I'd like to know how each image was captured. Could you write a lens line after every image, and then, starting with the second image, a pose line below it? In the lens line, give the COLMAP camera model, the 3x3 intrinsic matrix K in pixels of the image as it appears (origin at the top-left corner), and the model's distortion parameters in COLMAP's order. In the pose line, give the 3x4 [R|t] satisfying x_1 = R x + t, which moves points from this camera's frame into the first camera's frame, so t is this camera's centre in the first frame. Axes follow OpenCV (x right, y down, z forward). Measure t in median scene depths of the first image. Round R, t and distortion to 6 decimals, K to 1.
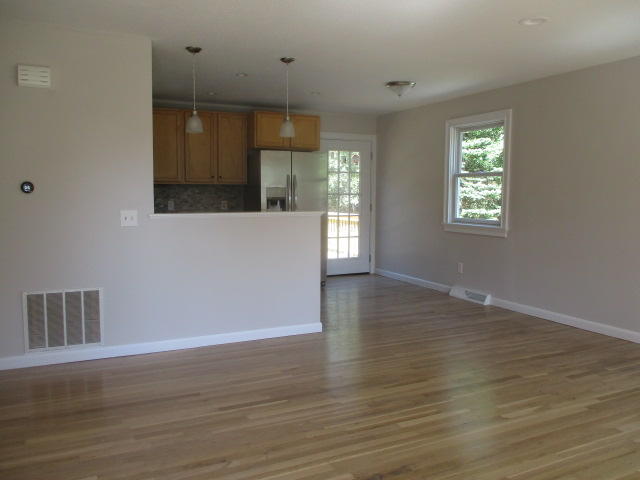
lens RADIAL K [[535.1, 0, 318.8], [0, 535.1, 239.1], [0, 0, 1]] dist [-0.030236, 0.005998]
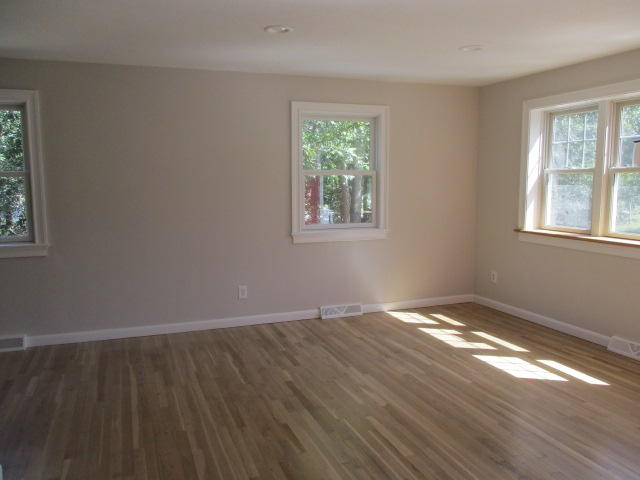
lens RADIAL K [[535.1, 0, 318.5], [0, 535.1, 240.4], [0, 0, 1]] dist [-0.030236, 0.005998]
pose [[0.082641, -0.119975, 0.989331, -0.567121], [0.089544, 0.989606, 0.112529, -0.113894], [-0.992548, 0.079289, 0.092525, 0.782282]]
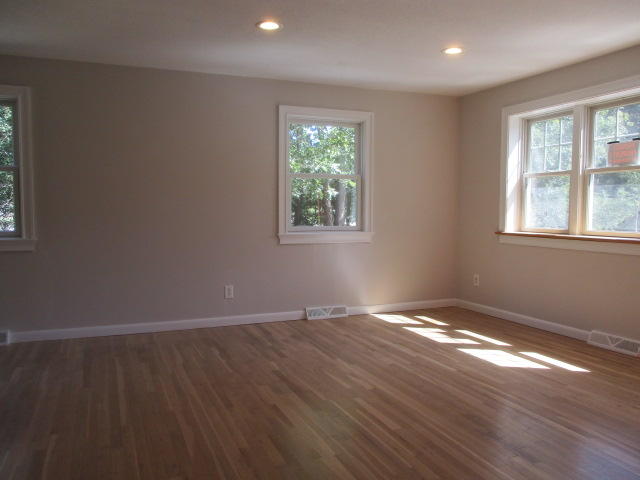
lens RADIAL K [[535.1, 0, 319.3], [0, 535.1, 241.5], [0, 0, 1]] dist [-0.030236, 0.005998]
pose [[0.048529, -0.066645, 0.996596, -0.594351], [0.083451, 0.994553, 0.062445, -0.044143], [-0.995330, 0.080137, 0.053827, 0.795900]]
